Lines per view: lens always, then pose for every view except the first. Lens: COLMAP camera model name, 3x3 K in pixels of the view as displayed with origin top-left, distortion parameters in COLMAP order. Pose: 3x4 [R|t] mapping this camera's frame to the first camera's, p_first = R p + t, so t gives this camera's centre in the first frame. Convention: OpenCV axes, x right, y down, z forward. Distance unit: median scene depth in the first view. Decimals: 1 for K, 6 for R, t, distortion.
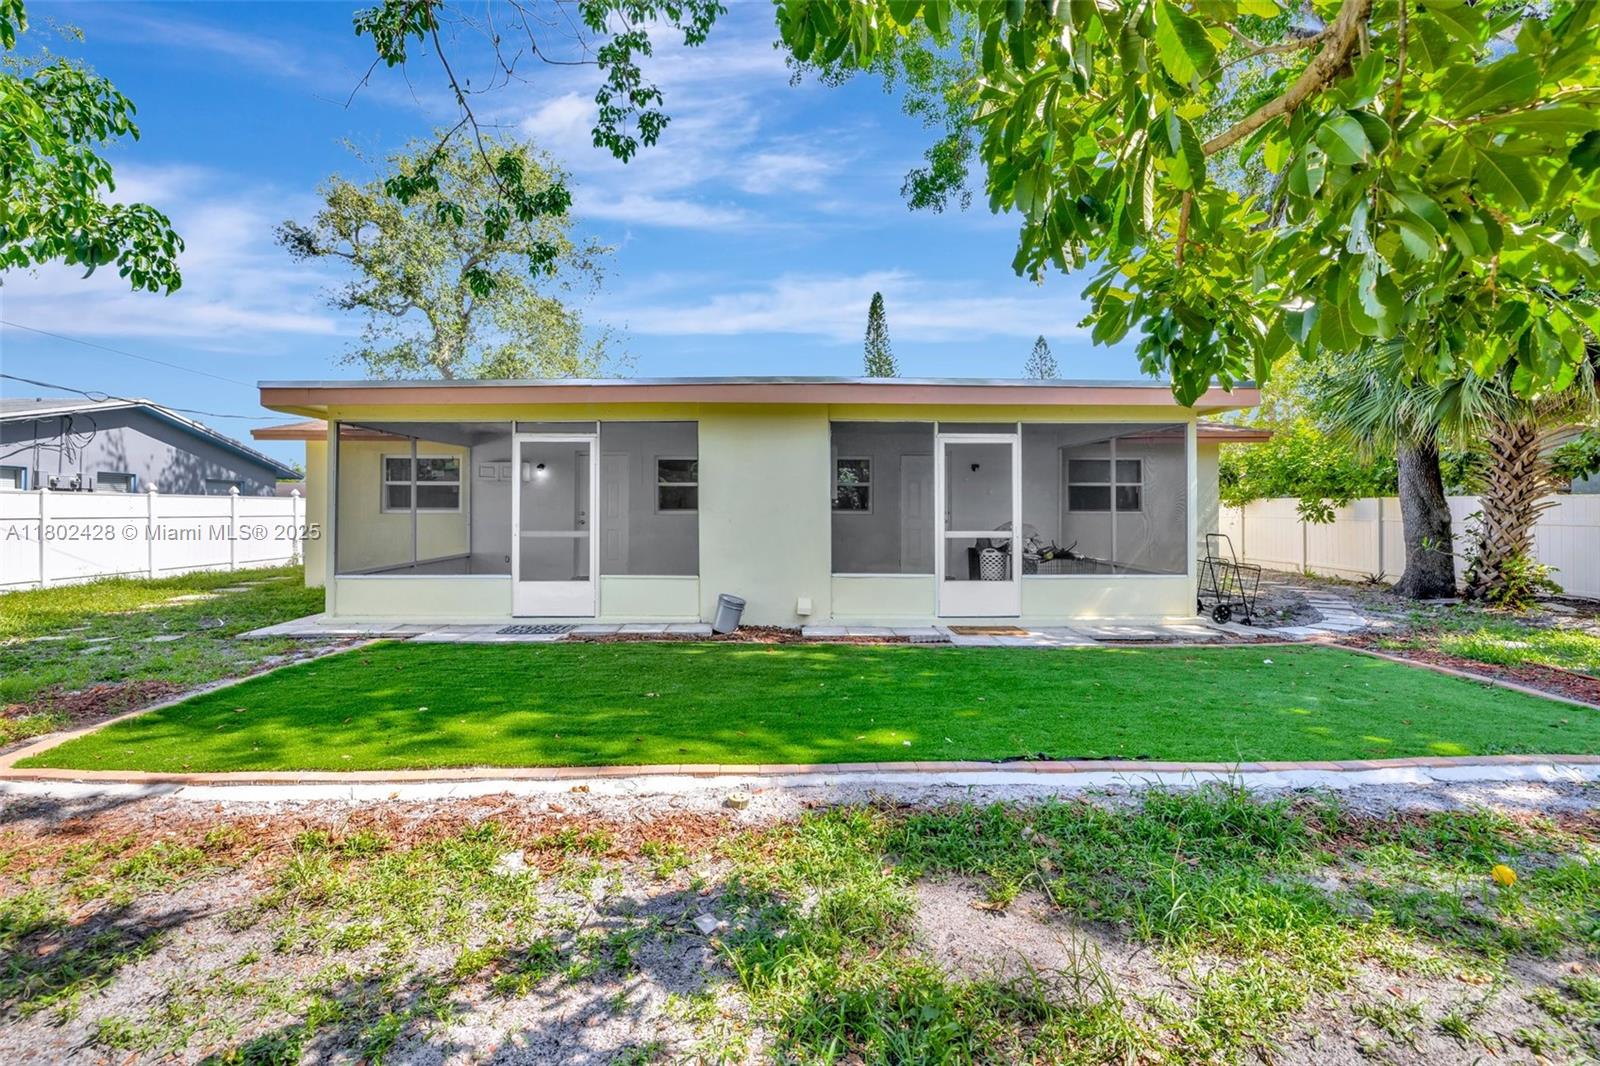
lens RADIAL K [[703.4, 0, 798.4], [0, 703.4, 525.2], [0, 0, 1]] dist [0.000021, 0.000873]
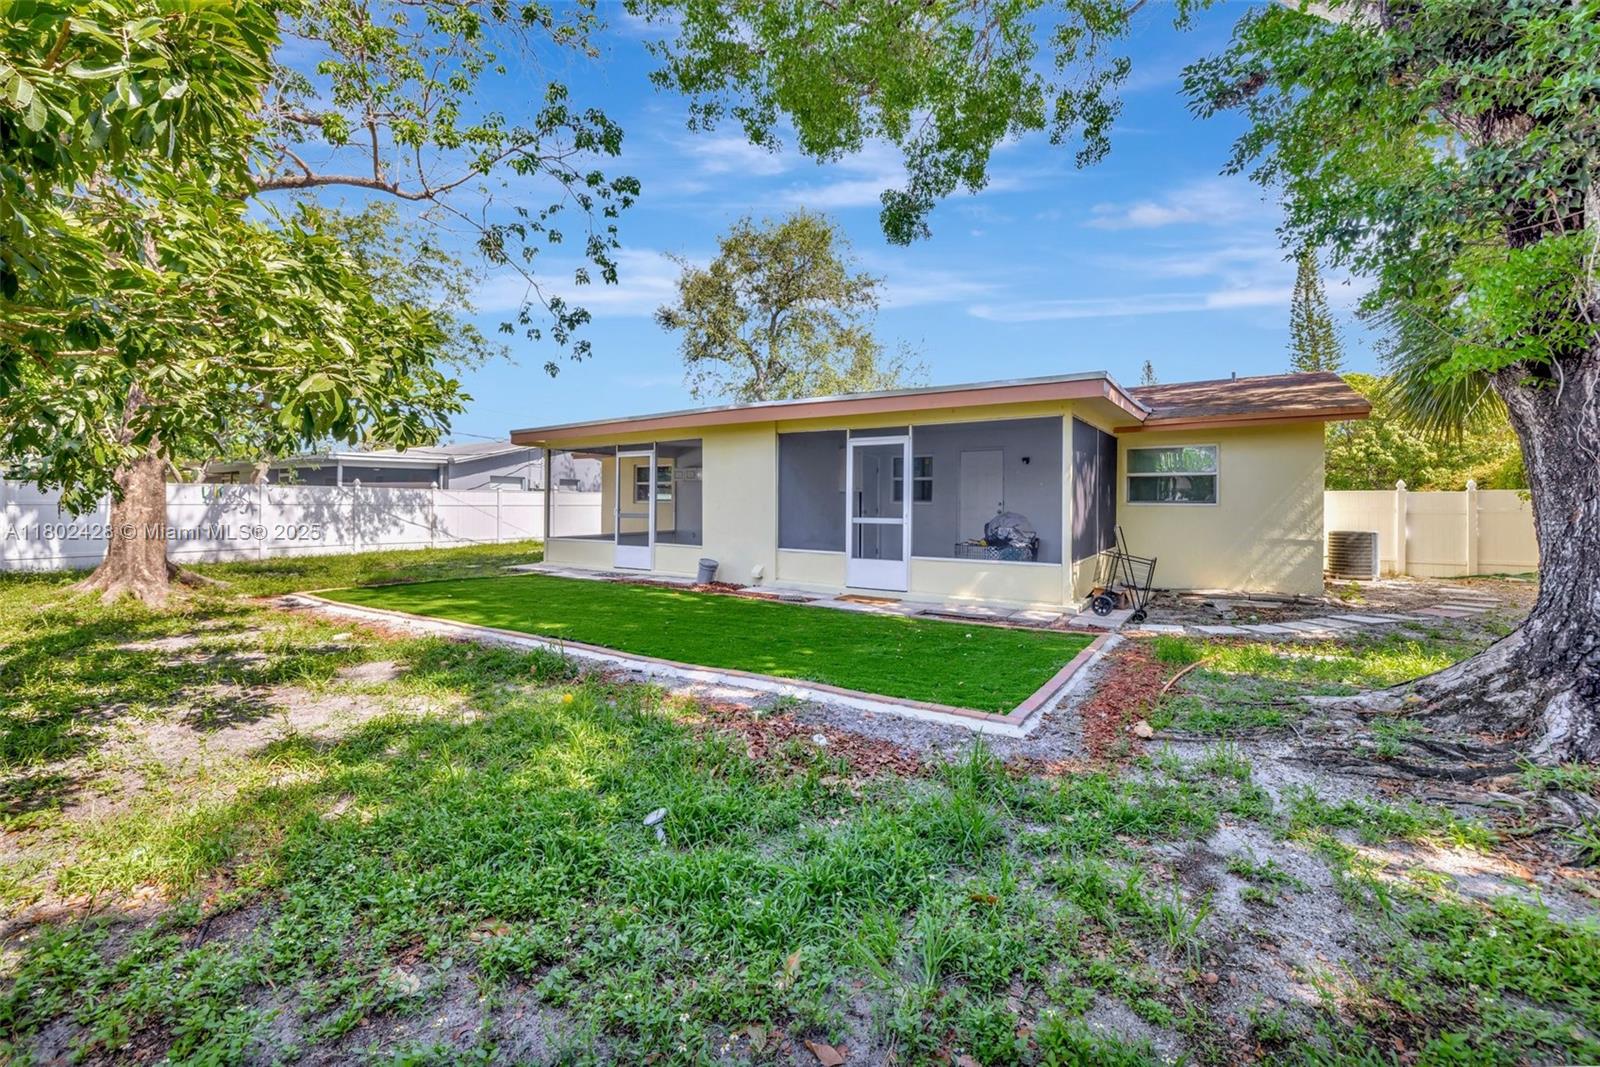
lens RADIAL K [[673.5, 0, 815.4], [0, 673.5, 491.2], [0, 0, 1]] dist [-0.002353, 0.000375]
pose [[0.840565, -0.007773, -0.541655, 0.790197], [-0.010767, 0.999460, -0.031053, -0.000112], [0.541604, 0.031934, 0.840027, -0.027063]]
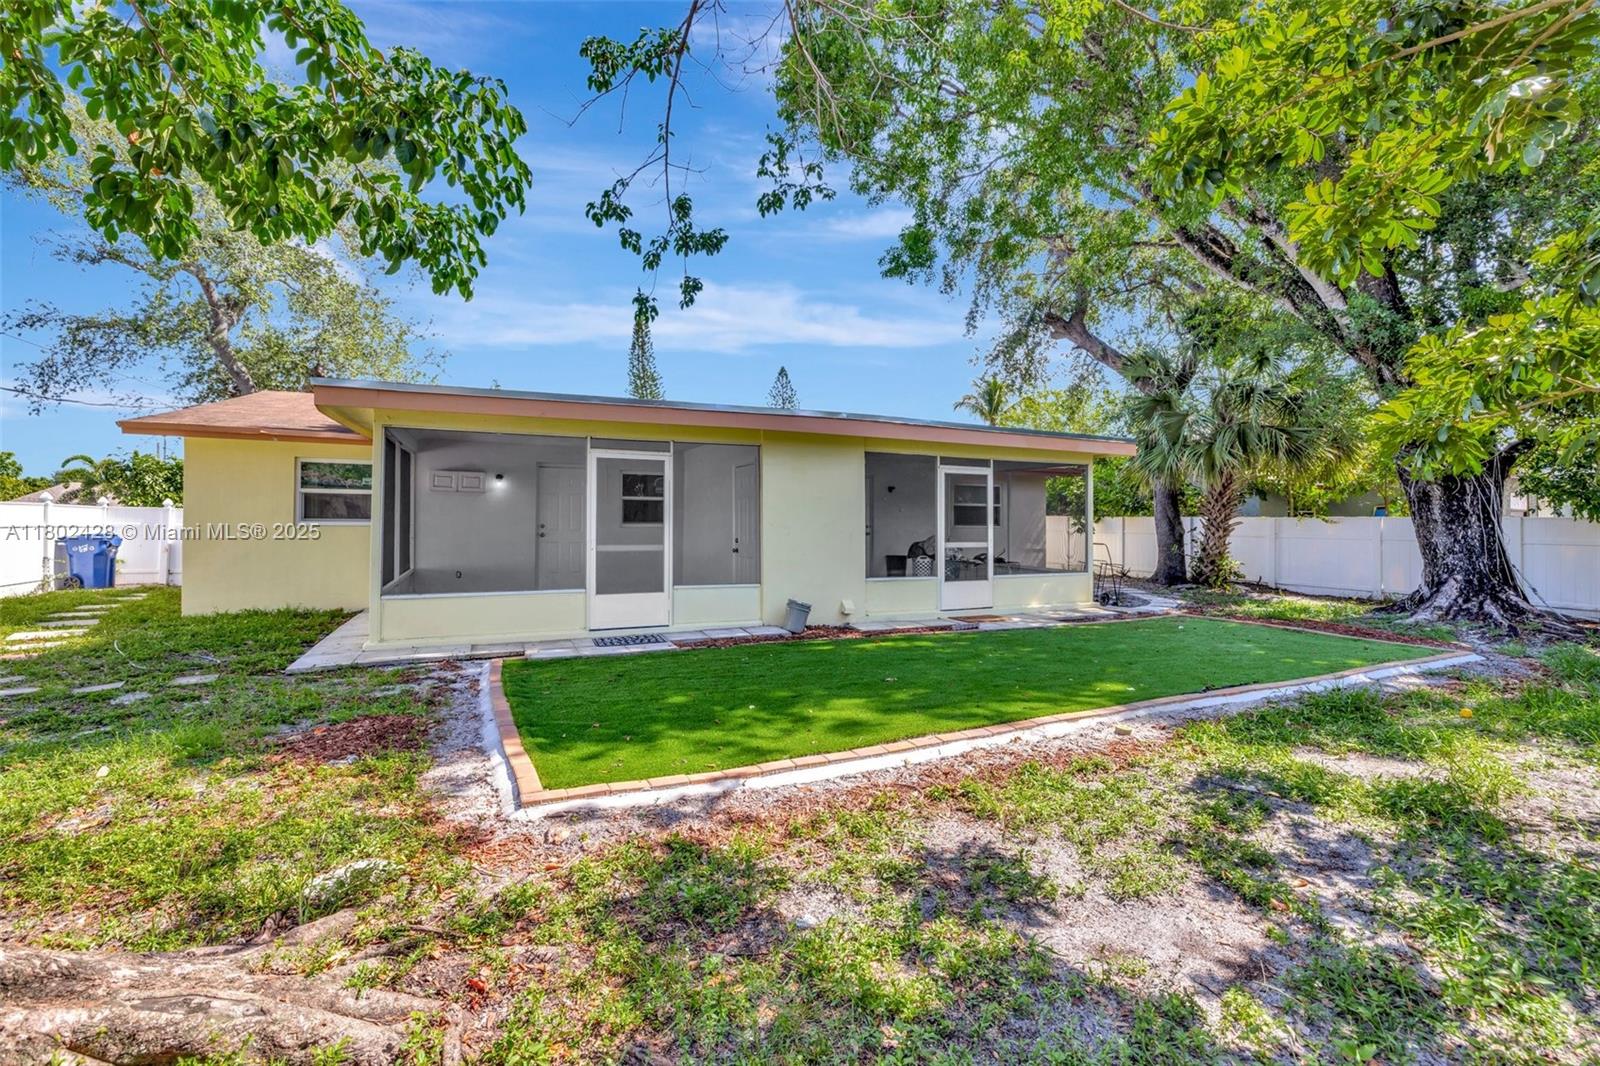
lens RADIAL K [[673.5, 0, 800.2], [0, 673.5, 531.1], [0, 0, 1]] dist [-0.002353, 0.000375]
pose [[0.917856, 0.000047, 0.396914, -0.509612], [0.002114, 0.999985, -0.005007, -0.006558], [-0.396909, 0.005435, 0.917842, -0.006356]]
